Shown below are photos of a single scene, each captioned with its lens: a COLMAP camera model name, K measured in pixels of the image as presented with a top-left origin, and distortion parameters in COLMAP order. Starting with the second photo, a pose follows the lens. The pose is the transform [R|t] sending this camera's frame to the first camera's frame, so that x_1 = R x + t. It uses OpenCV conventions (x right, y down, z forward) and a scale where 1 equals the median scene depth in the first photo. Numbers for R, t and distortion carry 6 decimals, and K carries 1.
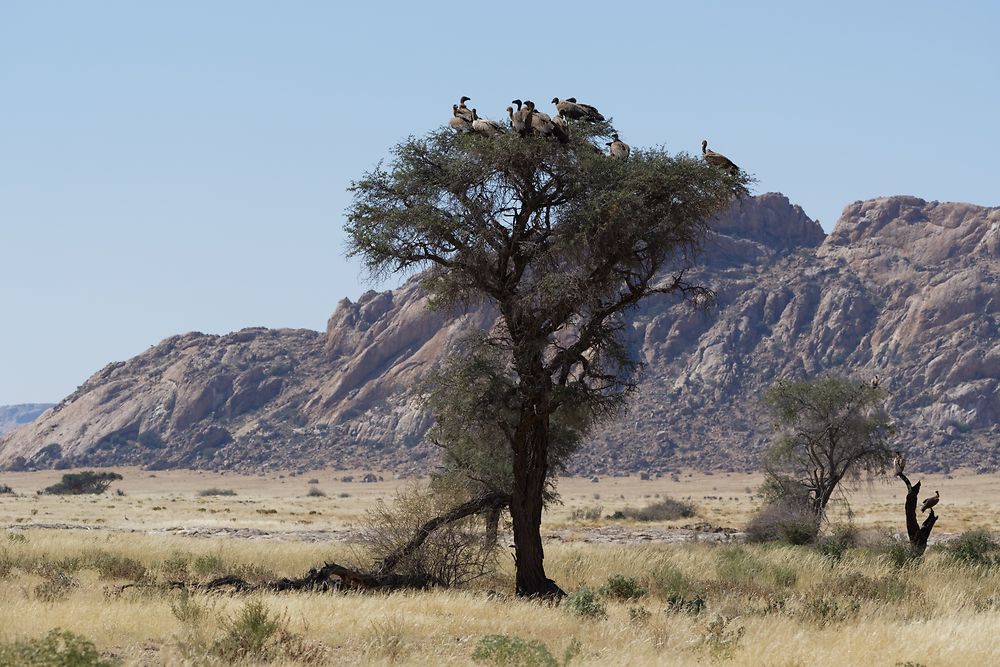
lens RADIAL K [[5233.1, 0, 500.0], [0, 5233.1, 333.5], [0, 0, 1]] dist [-0.315730, 4.421658]
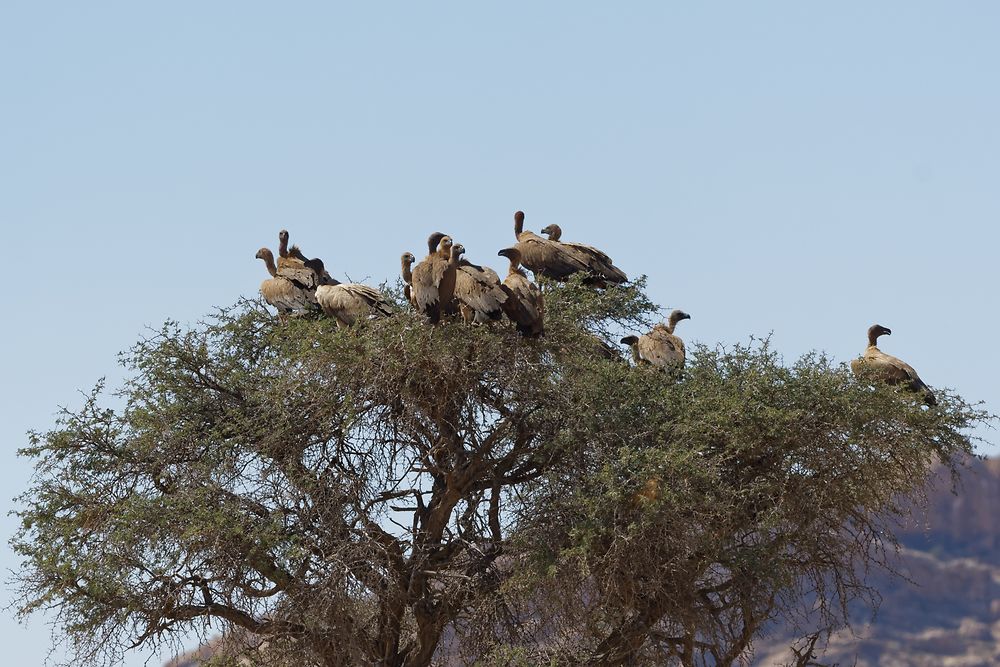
lens RADIAL K [[5233.1, 0, 500.0], [0, 5233.1, 333.5], [0, 0, 1]] dist [-0.315730, 4.421658]
pose [[0.999921, -0.011409, 0.005315, 0.007443], [0.011537, 0.999630, -0.024627, -0.026253], [-0.005032, 0.024686, 0.999683, 0.577443]]
